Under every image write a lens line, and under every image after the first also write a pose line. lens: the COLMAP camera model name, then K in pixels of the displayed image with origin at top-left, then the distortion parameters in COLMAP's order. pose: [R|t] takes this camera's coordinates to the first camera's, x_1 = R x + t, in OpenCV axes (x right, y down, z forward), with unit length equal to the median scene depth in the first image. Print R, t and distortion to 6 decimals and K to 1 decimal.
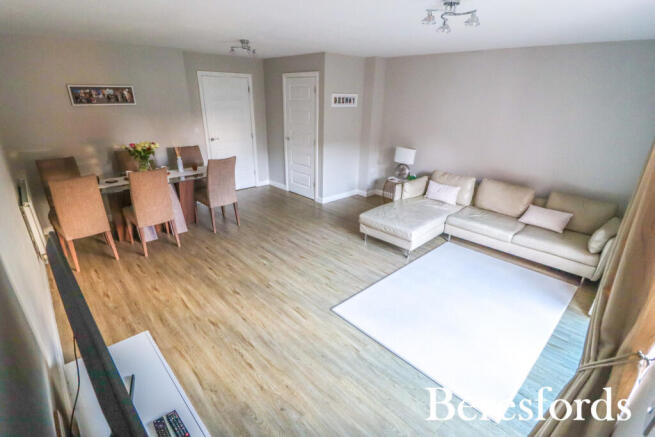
lens RADIAL K [[304.8, 0, 325.9], [0, 304.8, 227.1], [0, 0, 1]] dist [-0.012029, -0.000425]
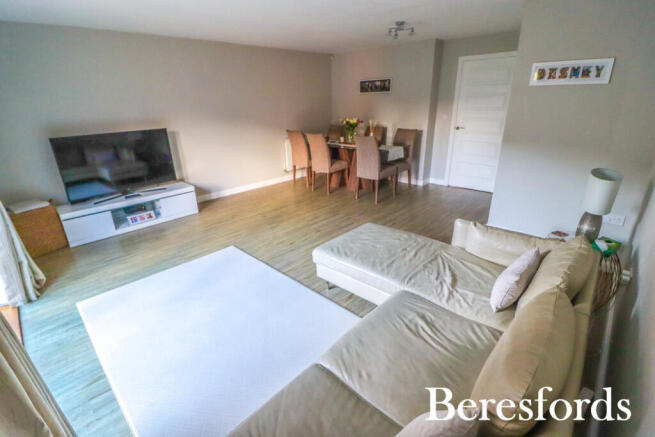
lens RADIAL K [[302.1, 0, 327.5], [0, 302.1, 218.5], [0, 0, 1]] dist [0.000429, -0.013953]
pose [[0.070543, 0.347054, -0.935188, 0.808685], [-0.372818, 0.878754, 0.297989, -0.238473], [0.925219, 0.327634, 0.191378, 0.751978]]
